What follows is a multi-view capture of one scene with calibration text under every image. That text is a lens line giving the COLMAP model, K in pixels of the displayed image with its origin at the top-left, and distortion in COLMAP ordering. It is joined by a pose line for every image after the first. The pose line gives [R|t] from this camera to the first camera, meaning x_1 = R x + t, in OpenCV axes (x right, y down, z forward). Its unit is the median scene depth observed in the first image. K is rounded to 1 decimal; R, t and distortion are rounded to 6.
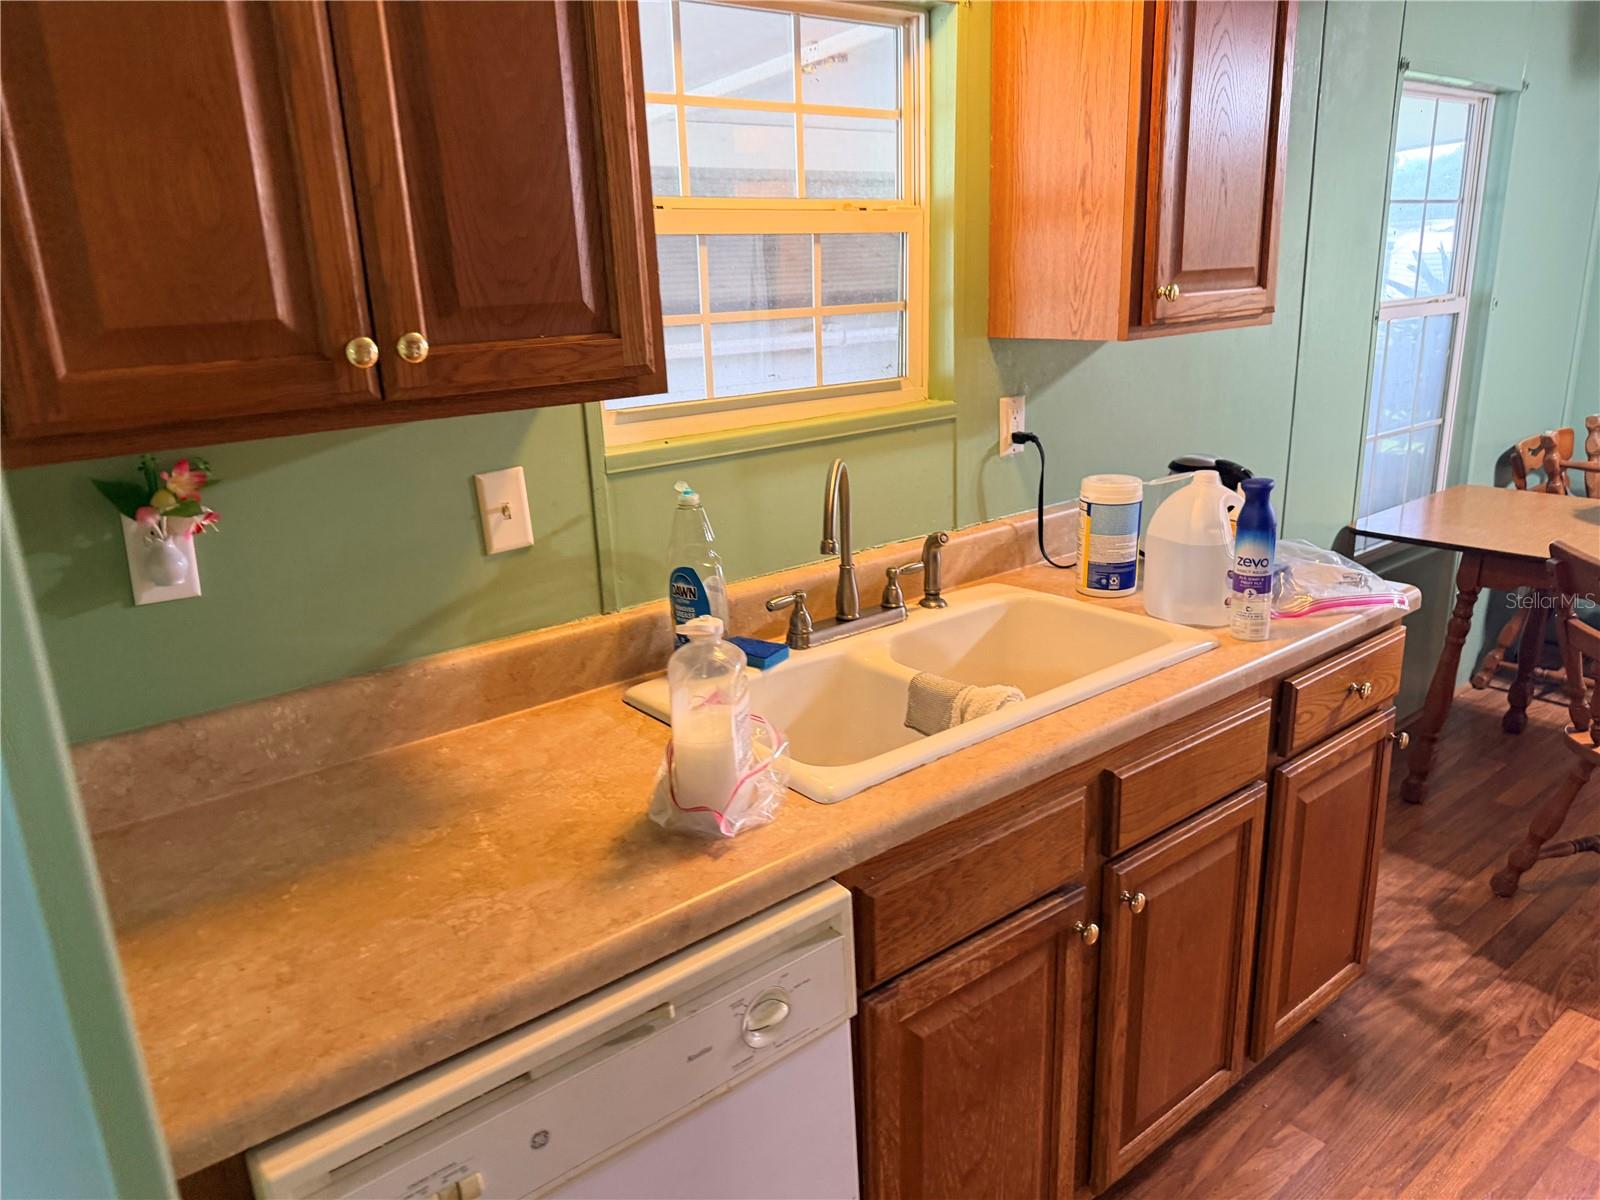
lens RADIAL K [[1142.5, 0, 808.7], [0, 1142.5, 600.7], [0, 0, 1]] dist [-0.004381, -0.012330]
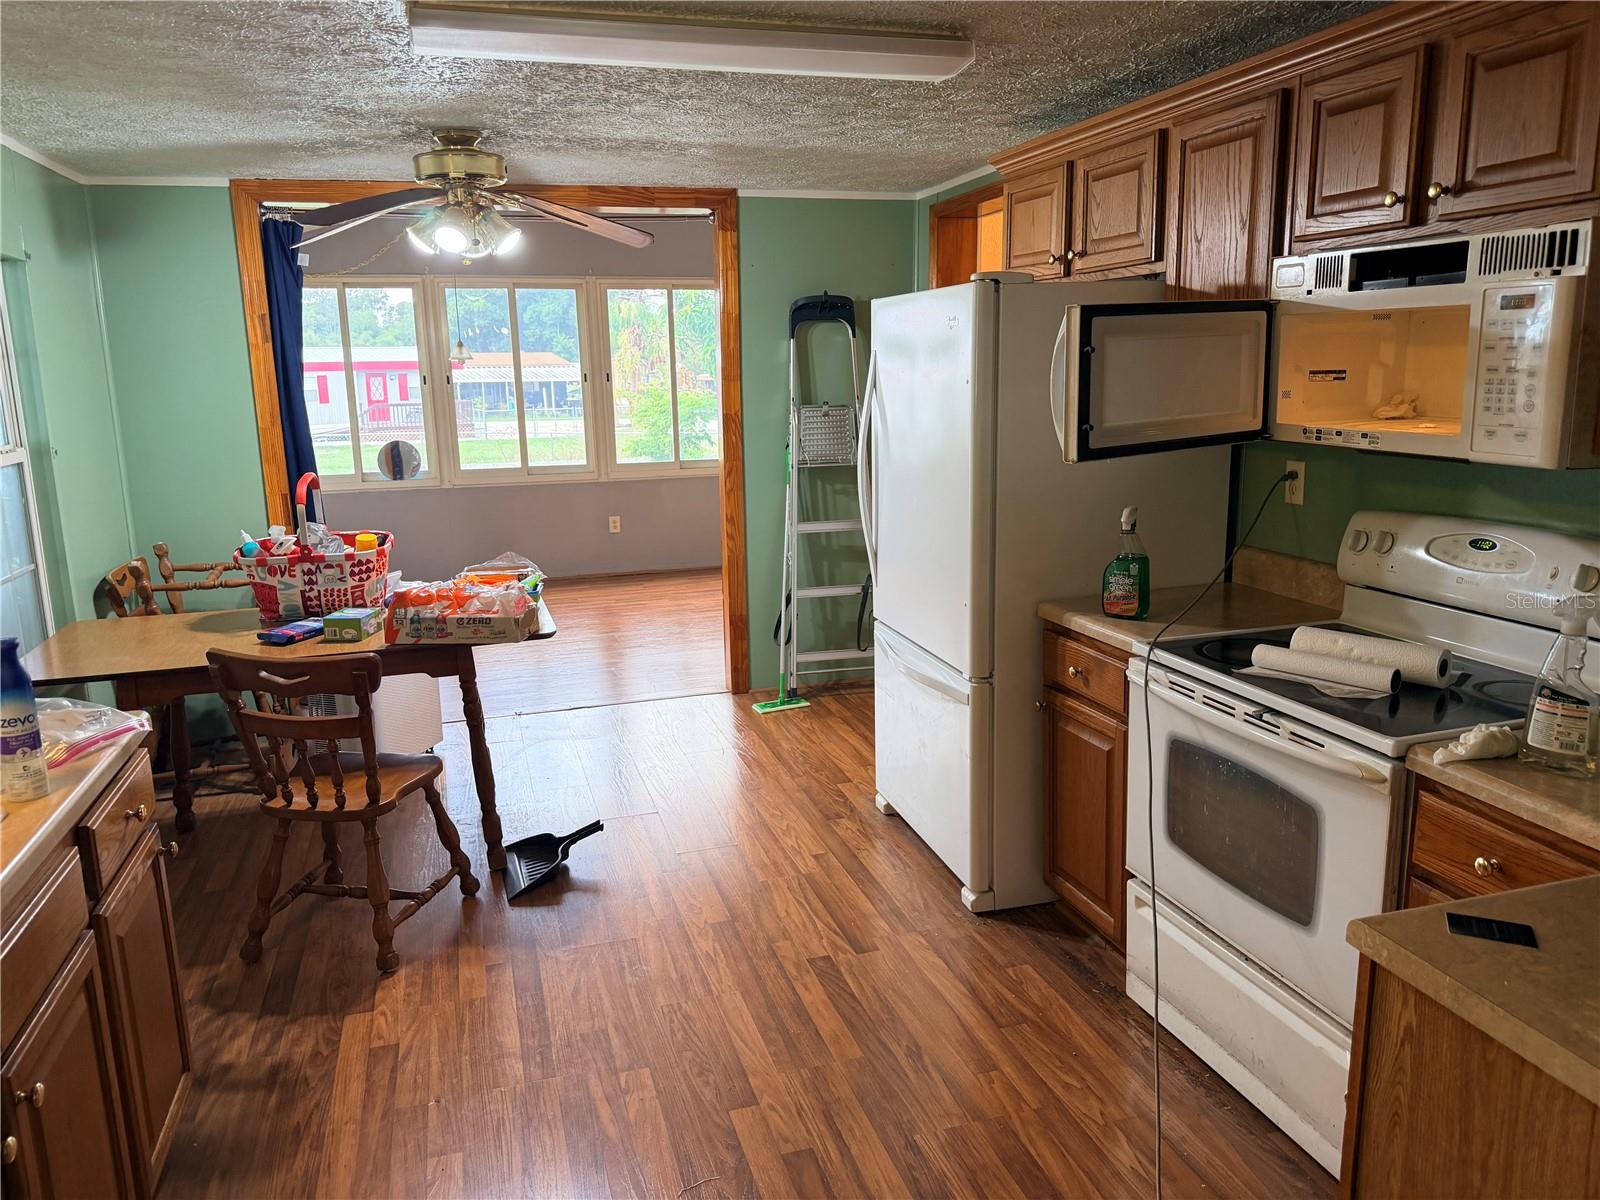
lens RADIAL K [[1142.5, 0, 808.7], [0, 1142.5, 600.7], [0, 0, 1]] dist [-0.004381, -0.012330]
pose [[0.360878, -0.163818, 0.918113, -0.200642], [0.270436, 0.960535, 0.065089, -0.010382], [-0.892542, 0.224801, 0.390938, -0.013440]]
